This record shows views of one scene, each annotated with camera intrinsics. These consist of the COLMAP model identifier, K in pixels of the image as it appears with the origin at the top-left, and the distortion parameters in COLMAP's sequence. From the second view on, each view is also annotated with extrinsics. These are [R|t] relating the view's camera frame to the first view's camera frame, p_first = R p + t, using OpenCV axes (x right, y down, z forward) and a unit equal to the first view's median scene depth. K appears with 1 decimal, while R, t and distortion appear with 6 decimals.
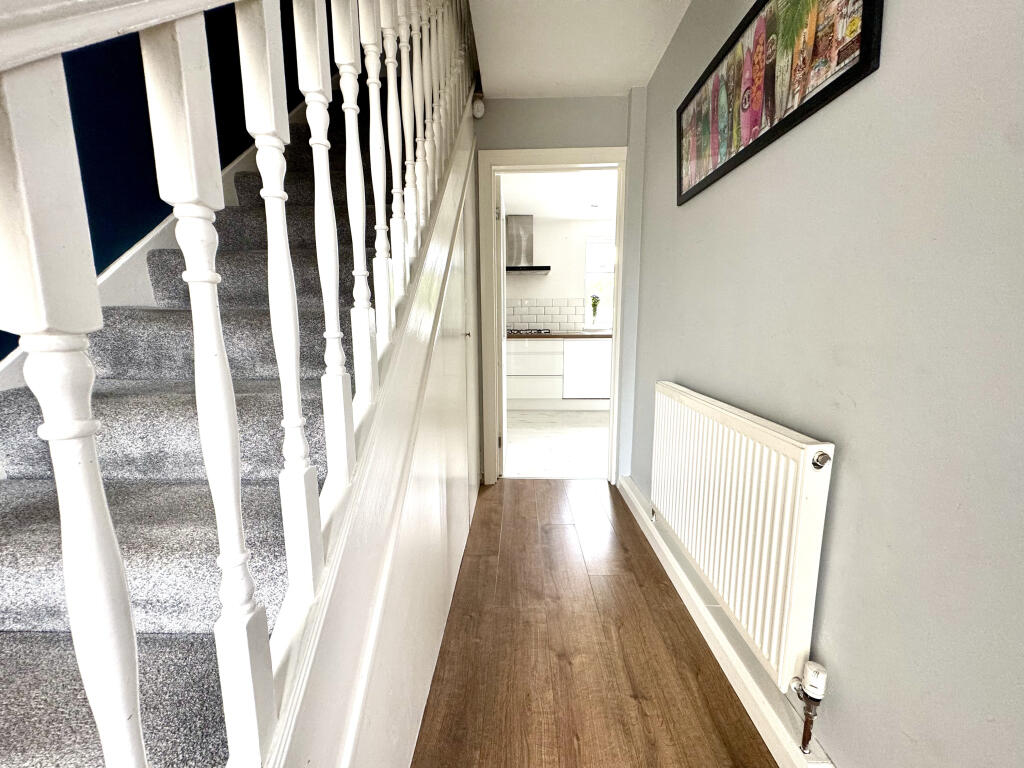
lens RADIAL K [[407.5, 0, 510.6], [0, 407.5, 383.8], [0, 0, 1]] dist [-0.001319, -0.000136]
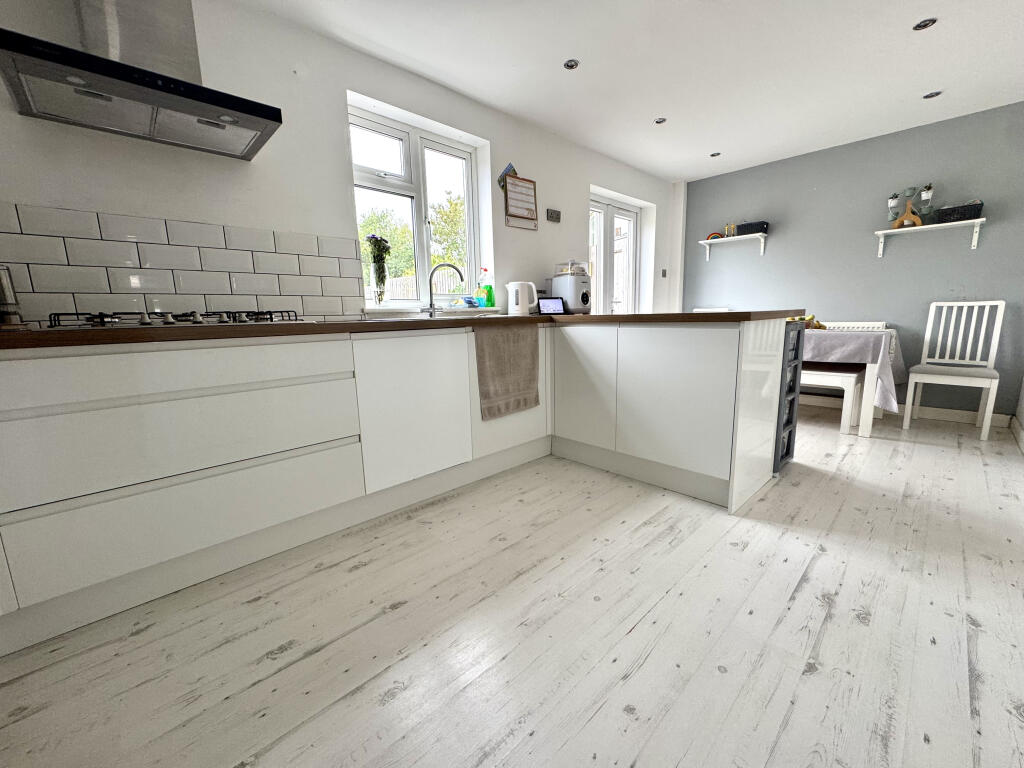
lens RADIAL K [[407.5, 0, 513.8], [0, 407.5, 386.0], [0, 0, 1]] dist [-0.001319, -0.000136]
pose [[0.707817, -0.127818, 0.694736, -0.020165], [0.116345, 0.991157, 0.063818, -0.064868], [-0.696749, 0.035658, 0.716429, 0.578119]]
